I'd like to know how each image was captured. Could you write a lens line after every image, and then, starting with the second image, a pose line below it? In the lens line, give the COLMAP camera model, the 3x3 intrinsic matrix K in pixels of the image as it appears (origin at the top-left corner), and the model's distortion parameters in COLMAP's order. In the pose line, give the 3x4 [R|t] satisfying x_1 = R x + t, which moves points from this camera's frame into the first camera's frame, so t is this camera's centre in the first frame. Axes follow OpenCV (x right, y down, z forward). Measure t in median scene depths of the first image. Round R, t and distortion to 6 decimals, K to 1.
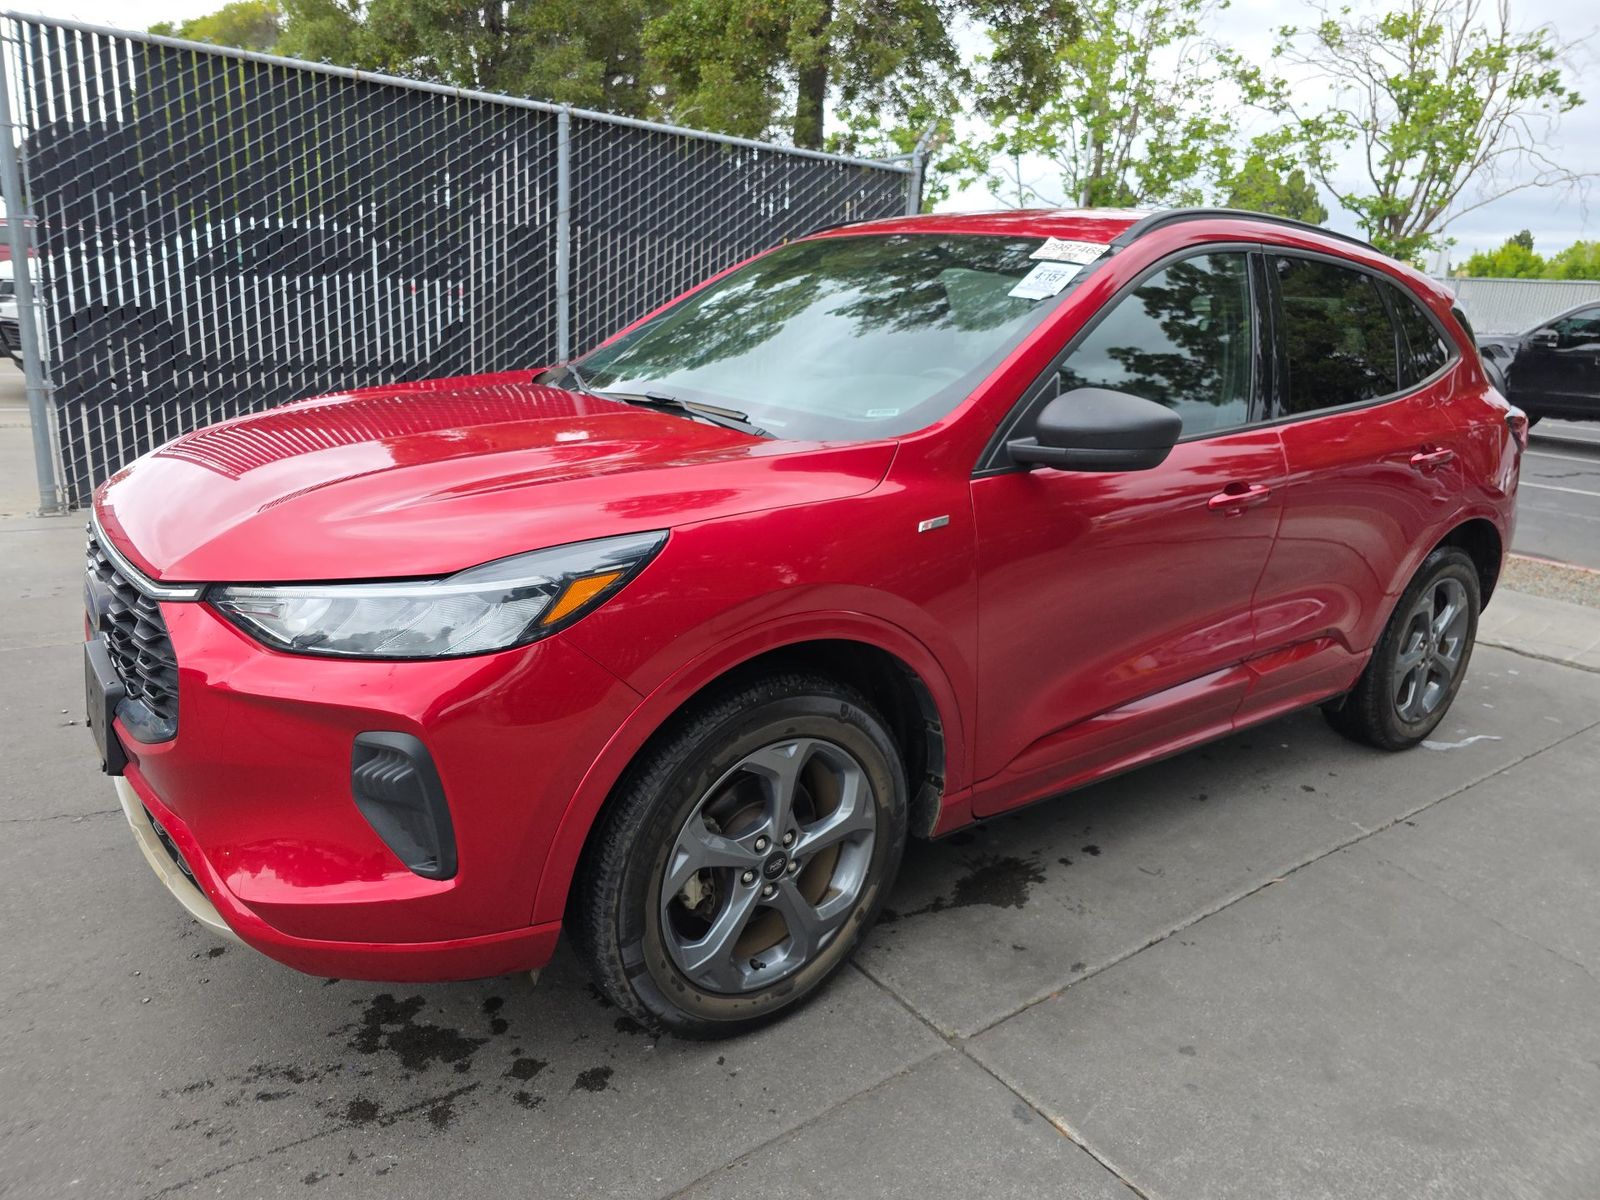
lens RADIAL K [[1095.6, 0, 785.5], [0, 1095.6, 575.7], [0, 0, 1]] dist [0.005079, -0.002884]
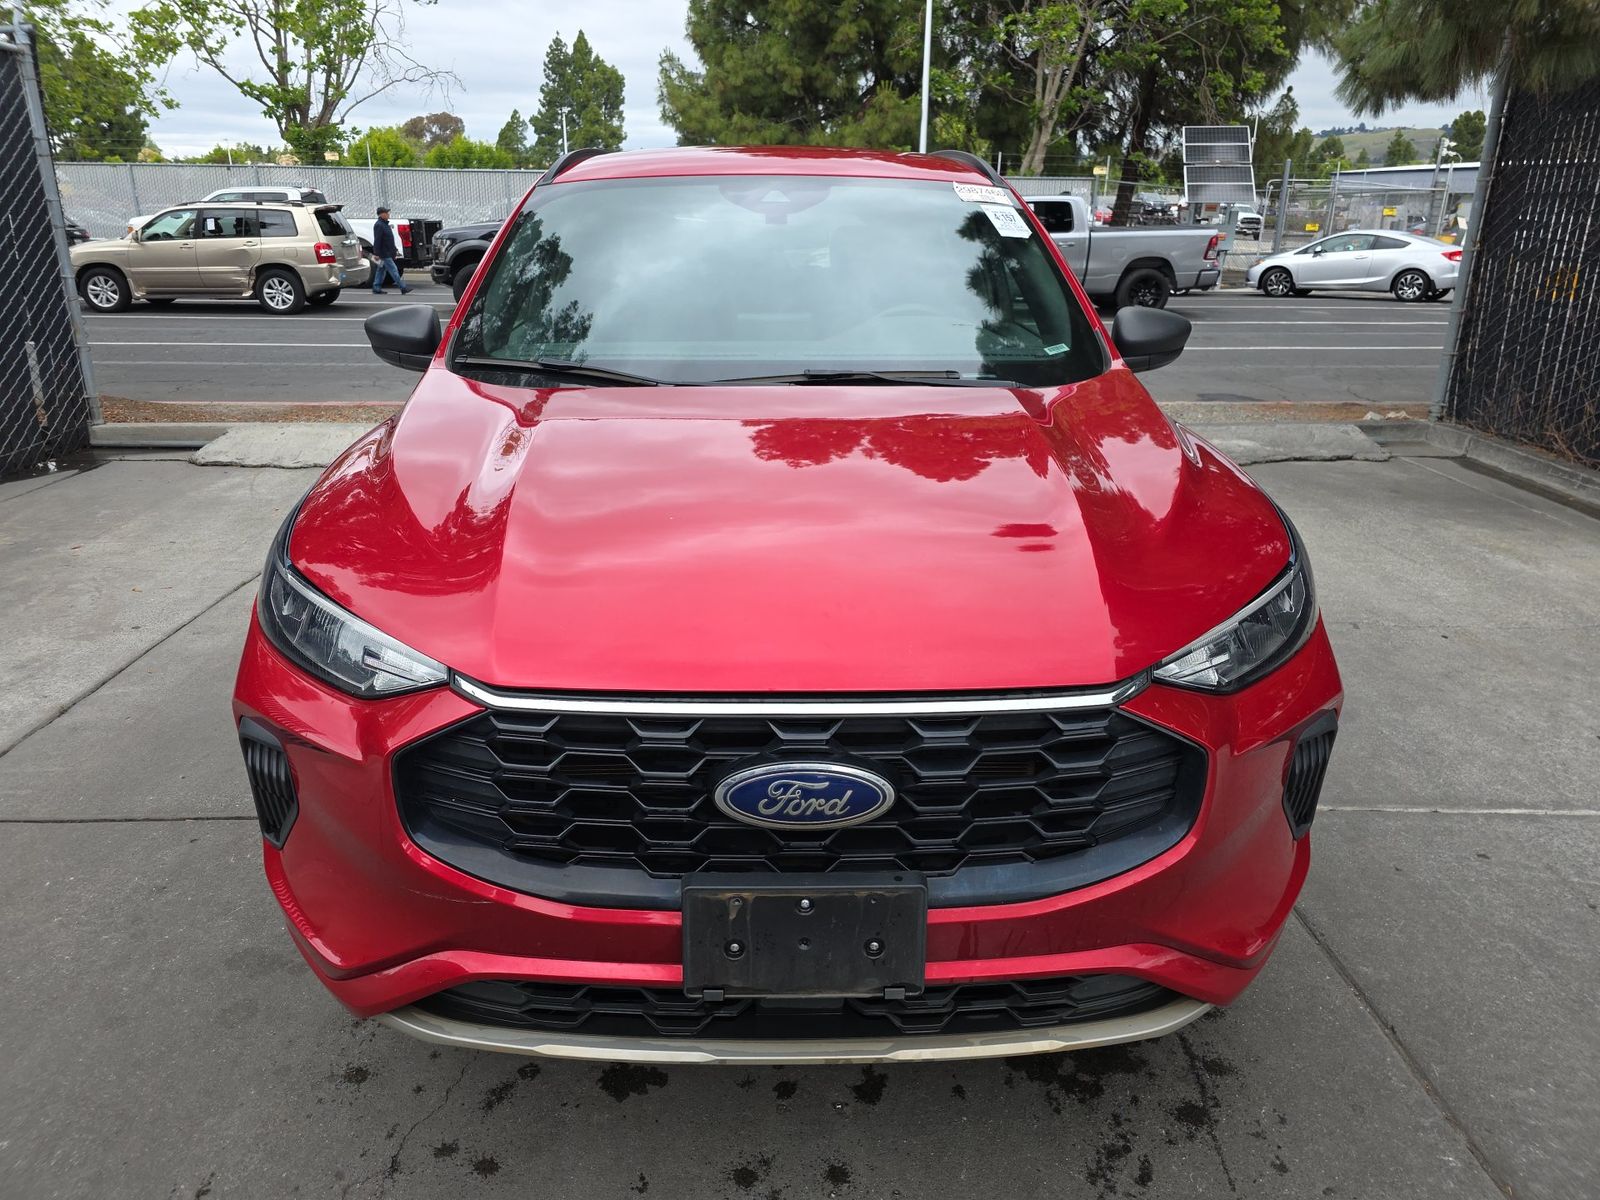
lens RADIAL K [[1095.6, 0, 785.5], [0, 1095.6, 575.7], [0, 0, 1]] dist [0.005079, -0.002884]
pose [[0.576122, -0.300167, 0.760252, -0.088372], [0.227531, 0.952259, 0.203551, -0.019115], [-0.785056, 0.055711, 0.616914, 0.047724]]
